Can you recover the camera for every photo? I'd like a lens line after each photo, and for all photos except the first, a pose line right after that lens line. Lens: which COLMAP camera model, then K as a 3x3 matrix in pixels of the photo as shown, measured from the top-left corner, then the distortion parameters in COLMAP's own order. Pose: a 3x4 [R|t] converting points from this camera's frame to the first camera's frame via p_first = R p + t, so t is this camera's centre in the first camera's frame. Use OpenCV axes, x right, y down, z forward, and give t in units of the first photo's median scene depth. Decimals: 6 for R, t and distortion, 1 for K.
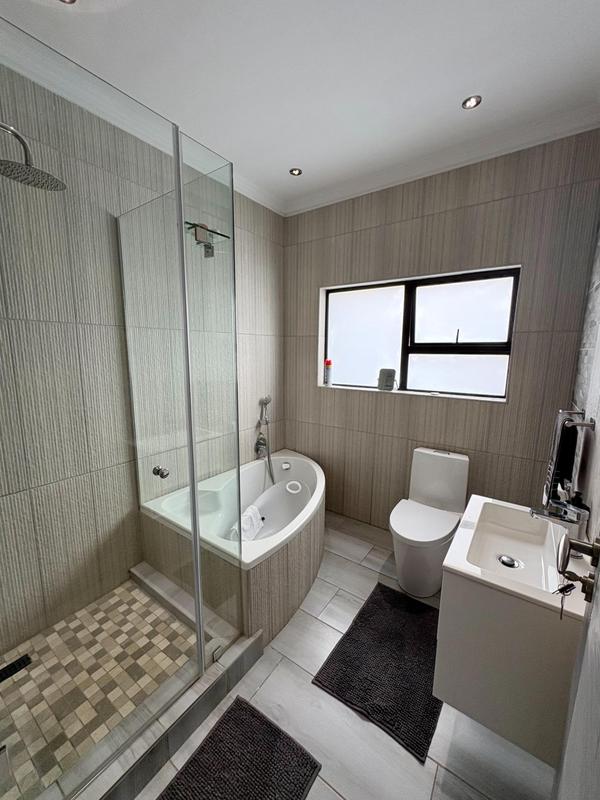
lens RADIAL K [[318.6, 0, 296.0], [0, 318.6, 398.6], [0, 0, 1]] dist [-0.001782, -0.000025]
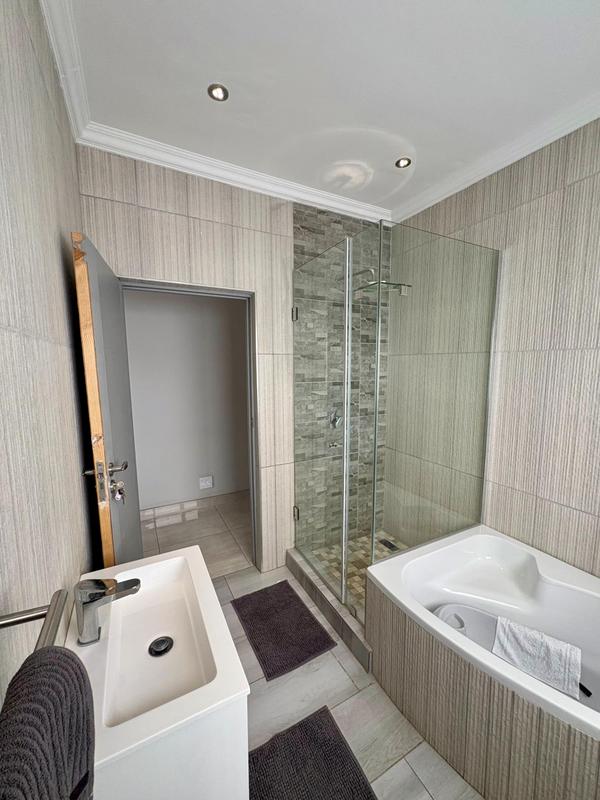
lens RADIAL K [[318.6, 0, 298.5], [0, 318.6, 401.9], [0, 0, 1]] dist [-0.001782, -0.000025]
pose [[-0.452075, 0.099962, -0.886361, 0.960405], [-0.127515, 0.976252, 0.175136, -0.224775], [0.882818, 0.192199, -0.428592, 1.279507]]
